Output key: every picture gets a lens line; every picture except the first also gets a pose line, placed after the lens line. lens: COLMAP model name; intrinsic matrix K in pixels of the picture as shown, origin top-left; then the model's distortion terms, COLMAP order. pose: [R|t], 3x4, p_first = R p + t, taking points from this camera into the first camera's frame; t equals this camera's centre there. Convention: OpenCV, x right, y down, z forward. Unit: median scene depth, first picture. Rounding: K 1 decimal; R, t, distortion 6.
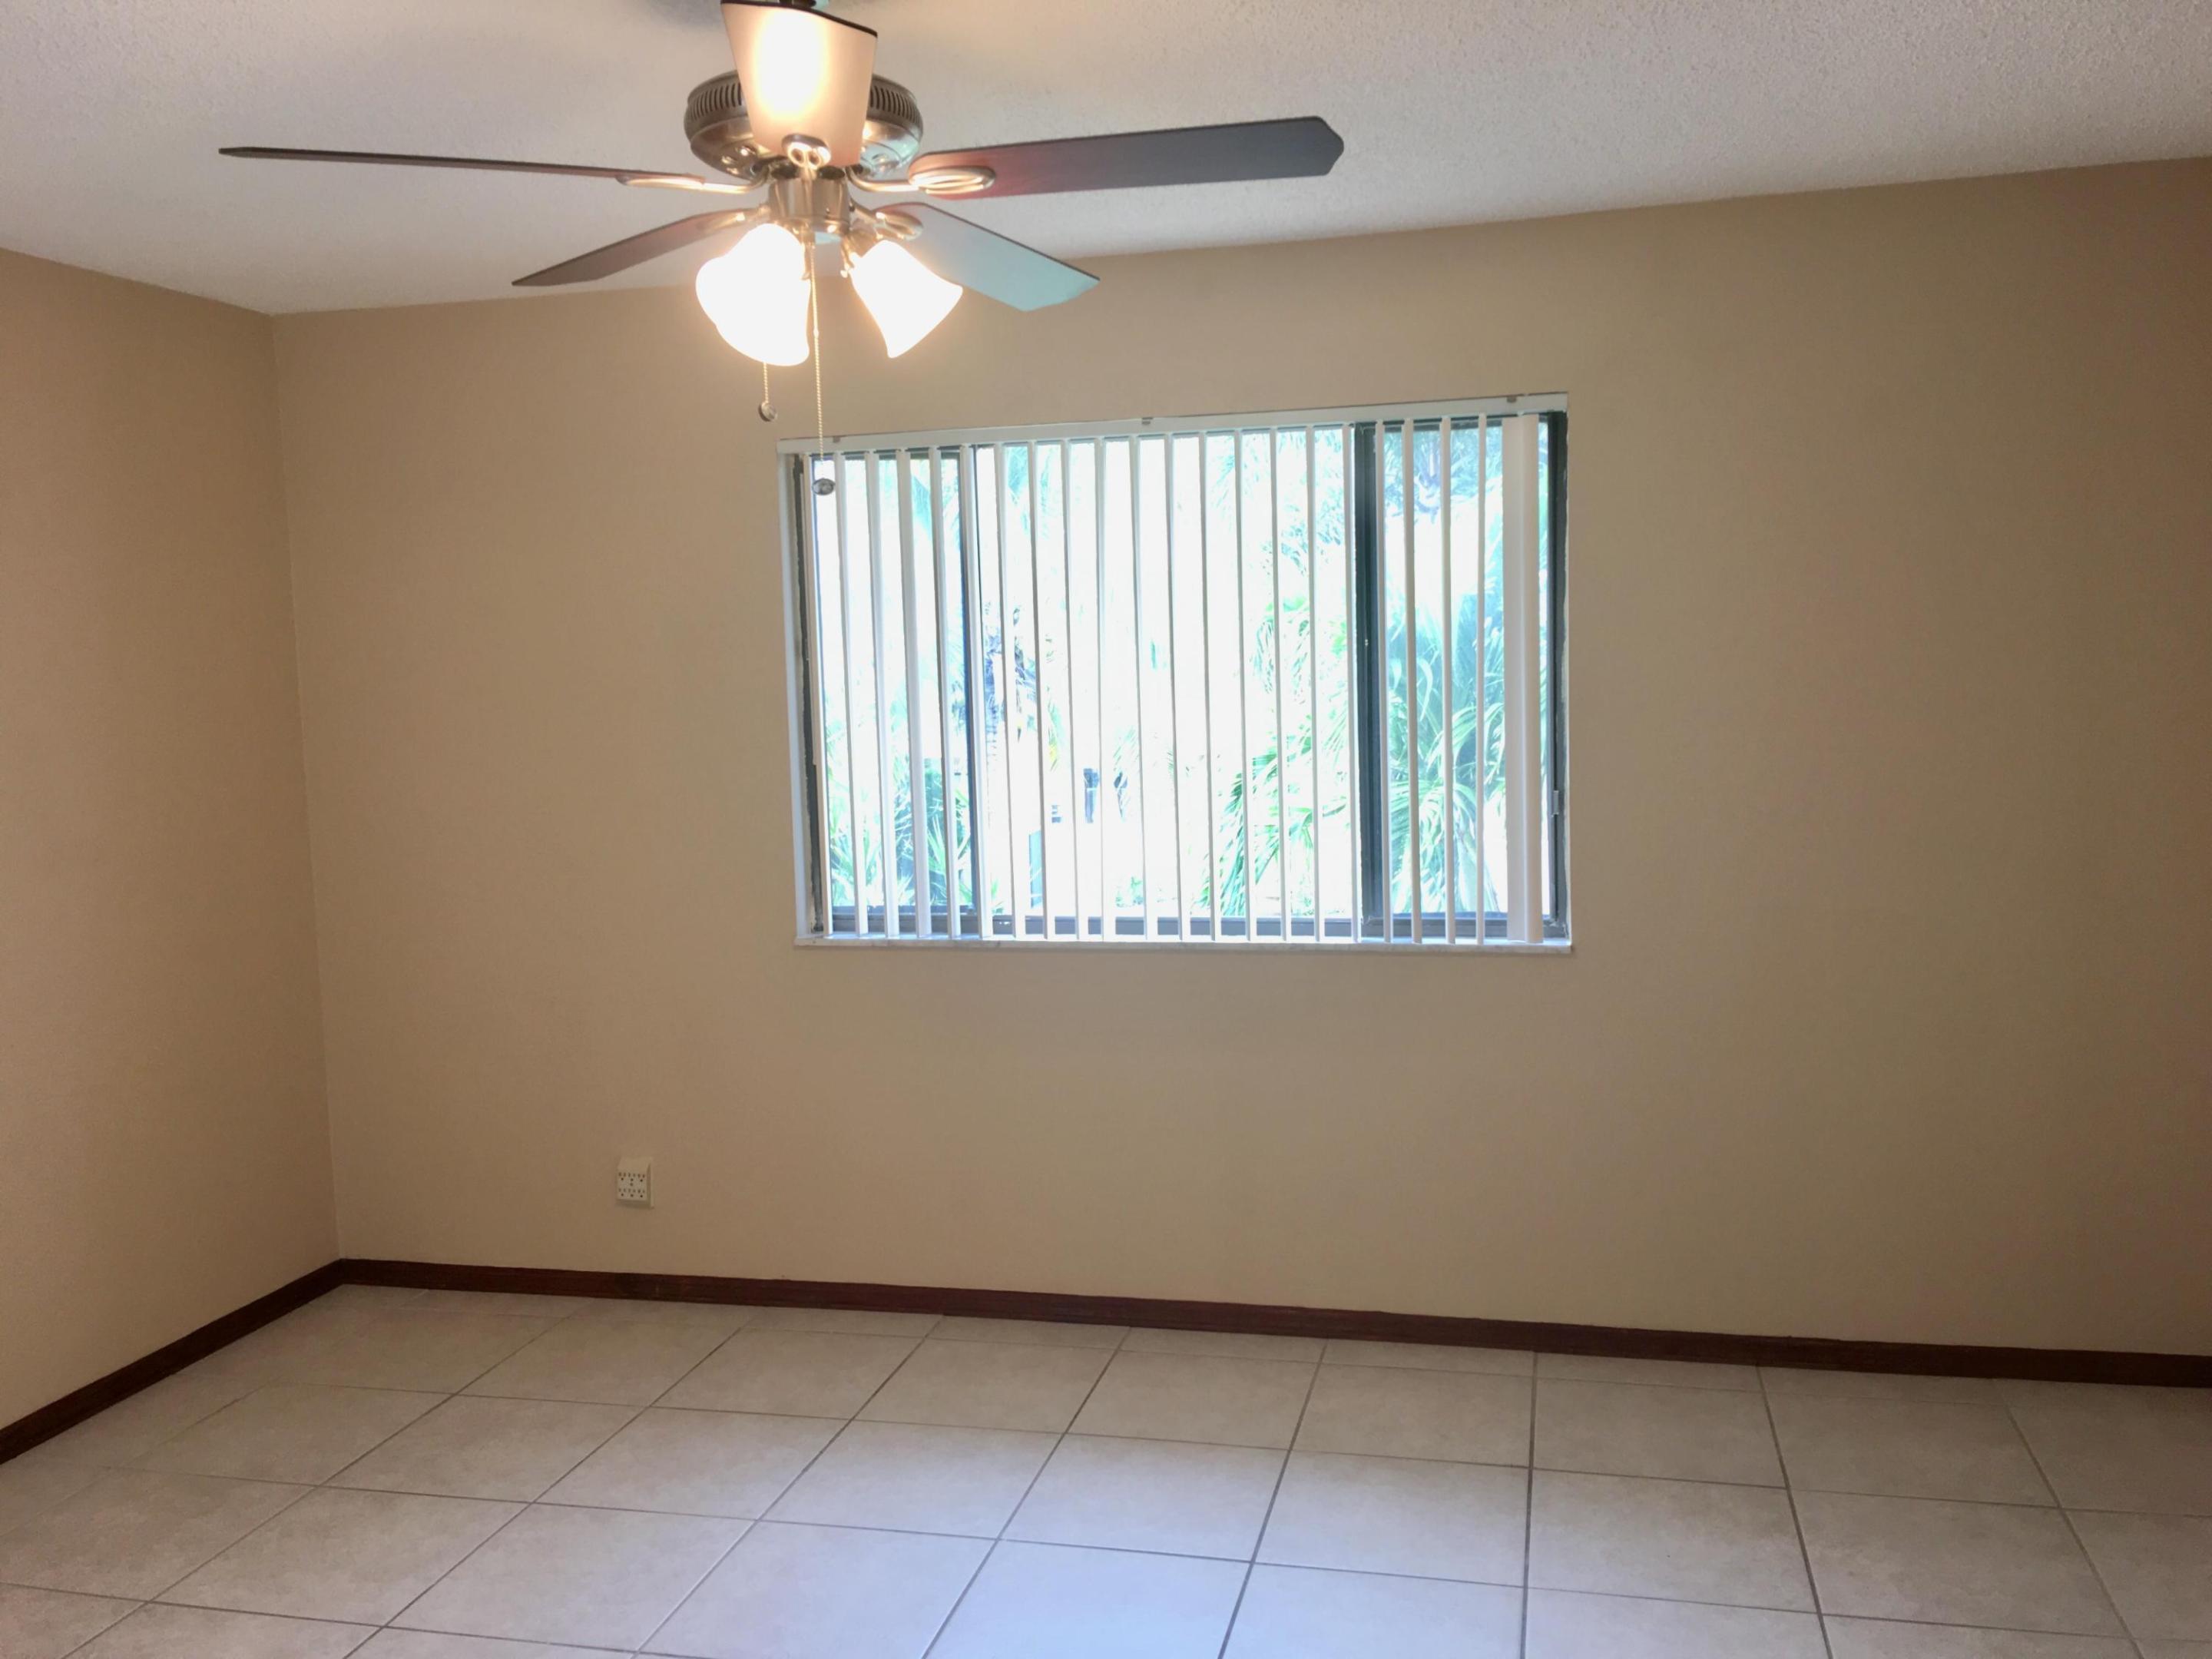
lens RADIAL K [[1892.4, 0, 1117.3], [0, 1892.4, 813.8], [0, 0, 1]] dist [0.094882, -0.127938]
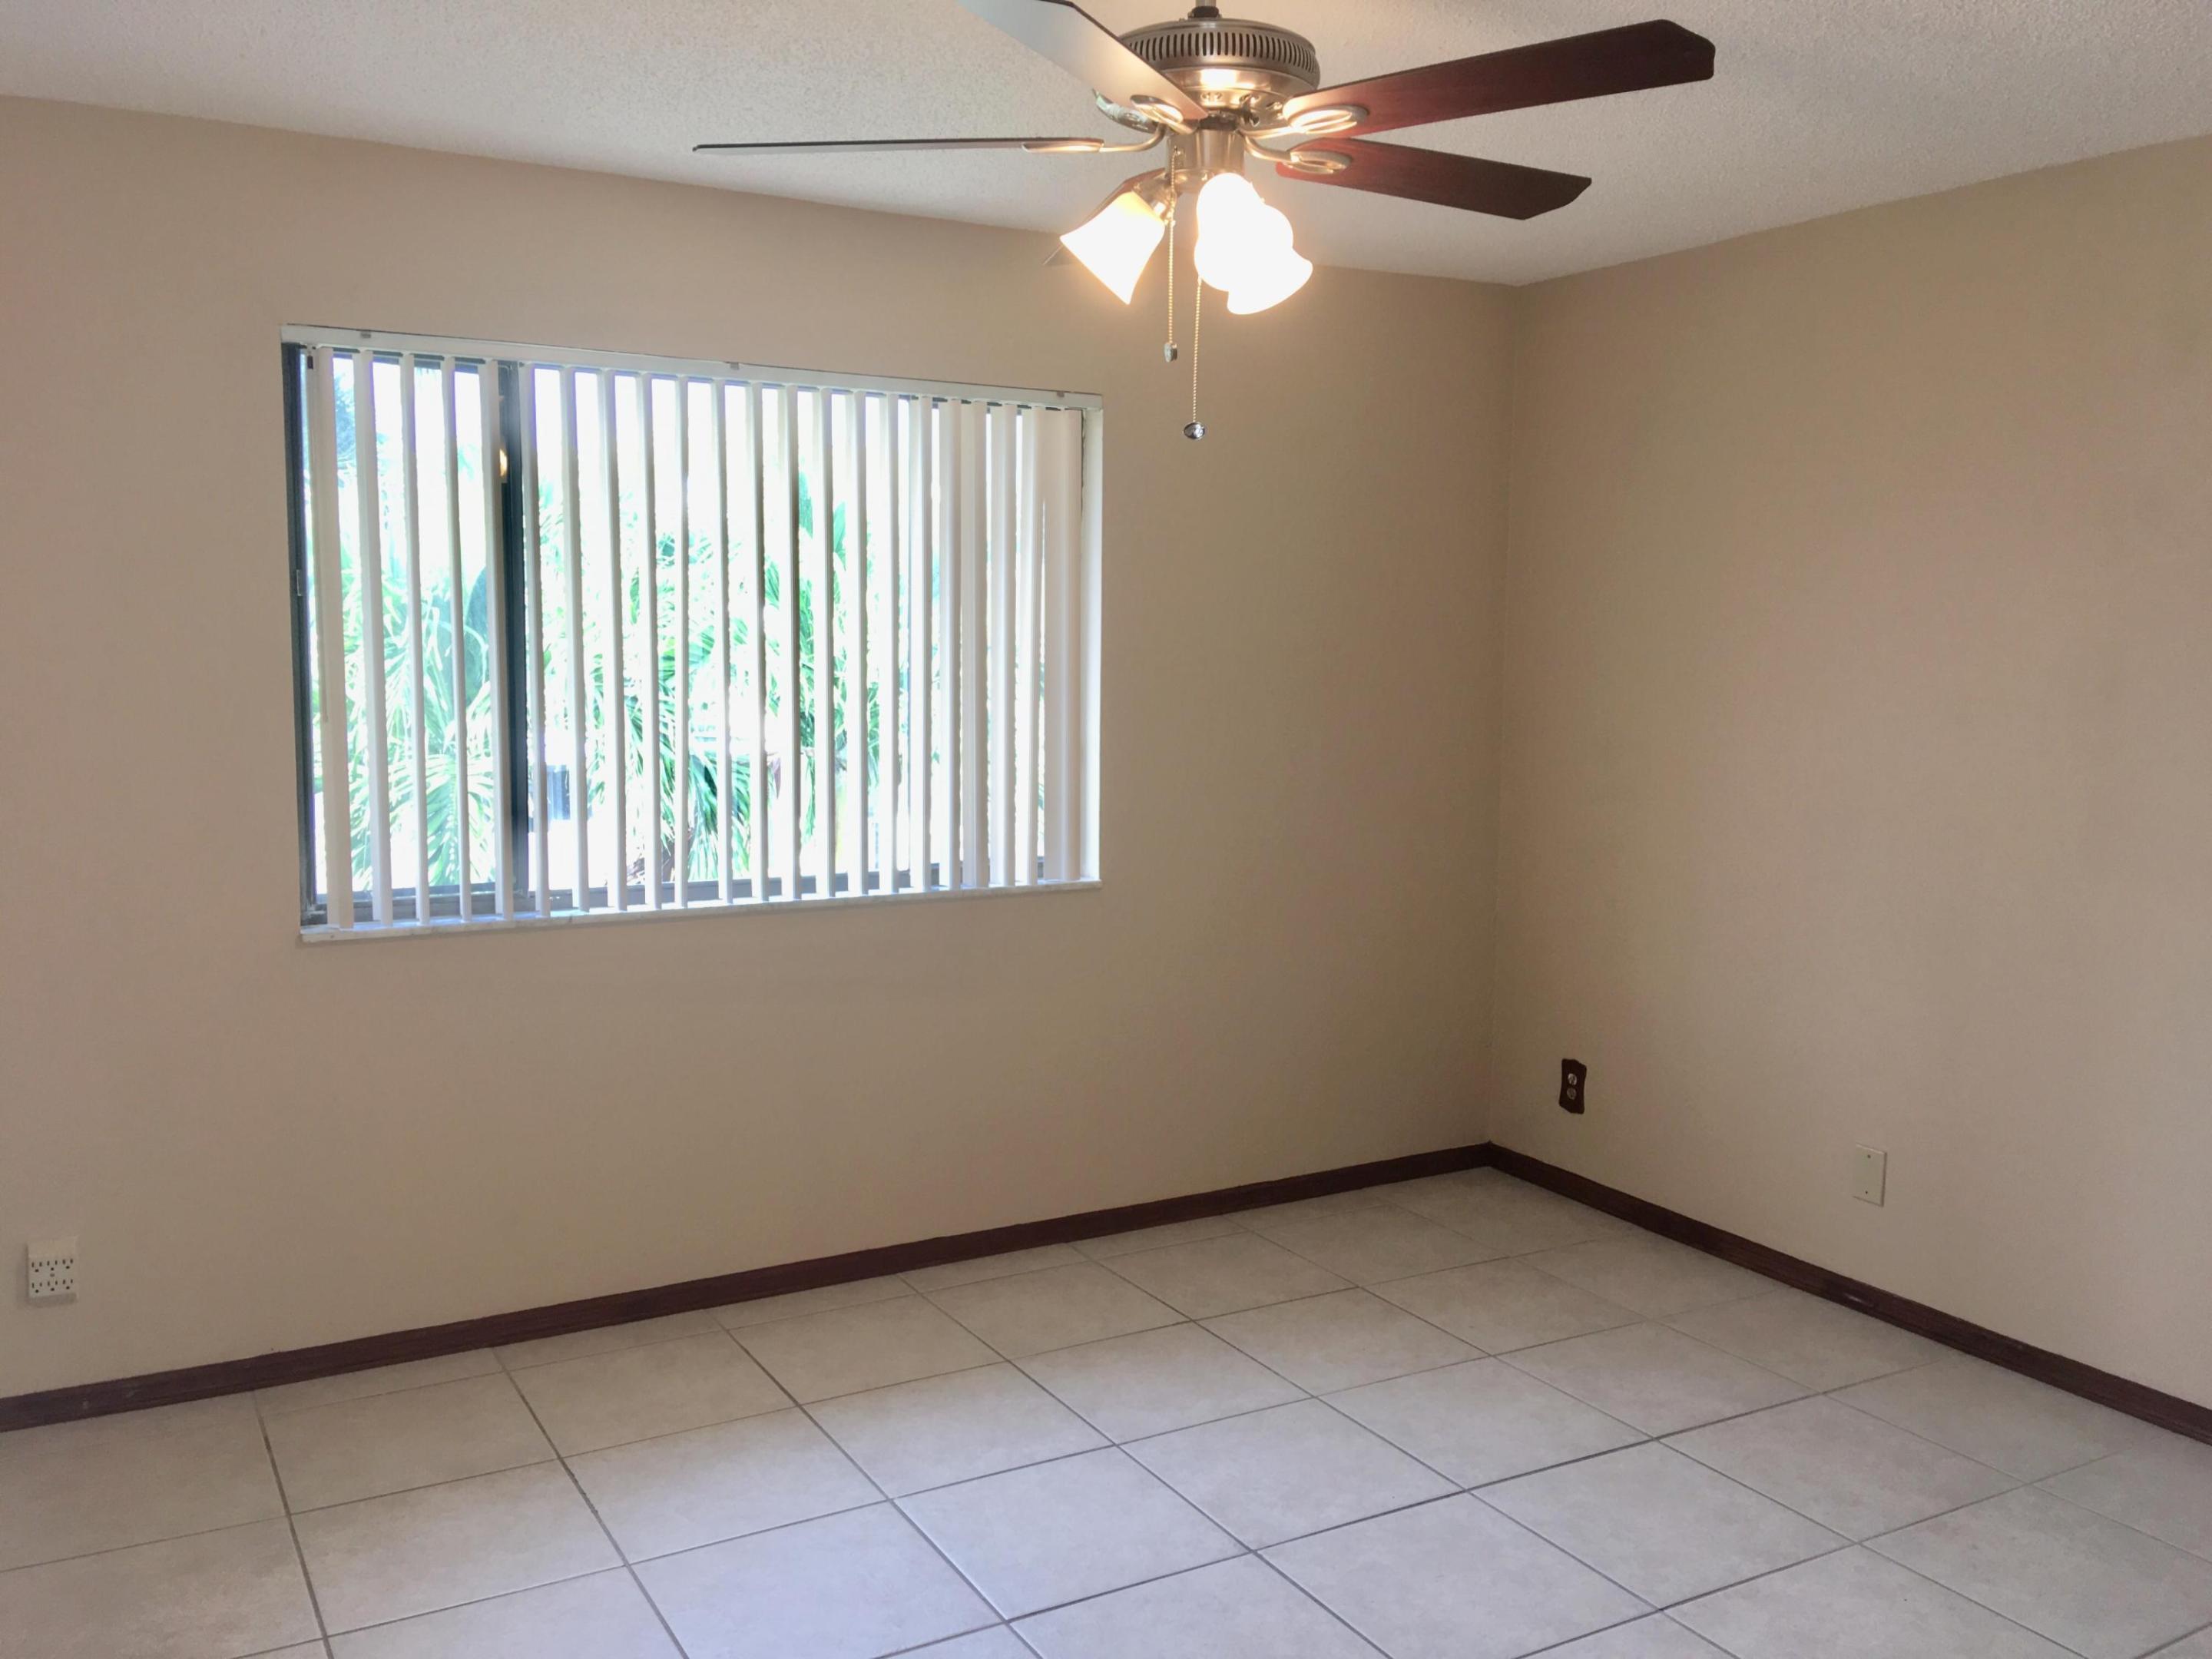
lens RADIAL K [[1892.4, 0, 1138.5], [0, 1892.4, 815.8], [0, 0, 1]] dist [0.094882, -0.127938]
pose [[0.717528, -0.032640, 0.695764, -0.530614], [0.026292, 0.999459, 0.019772, 0.008253], [-0.696033, 0.004106, 0.717998, 0.164861]]
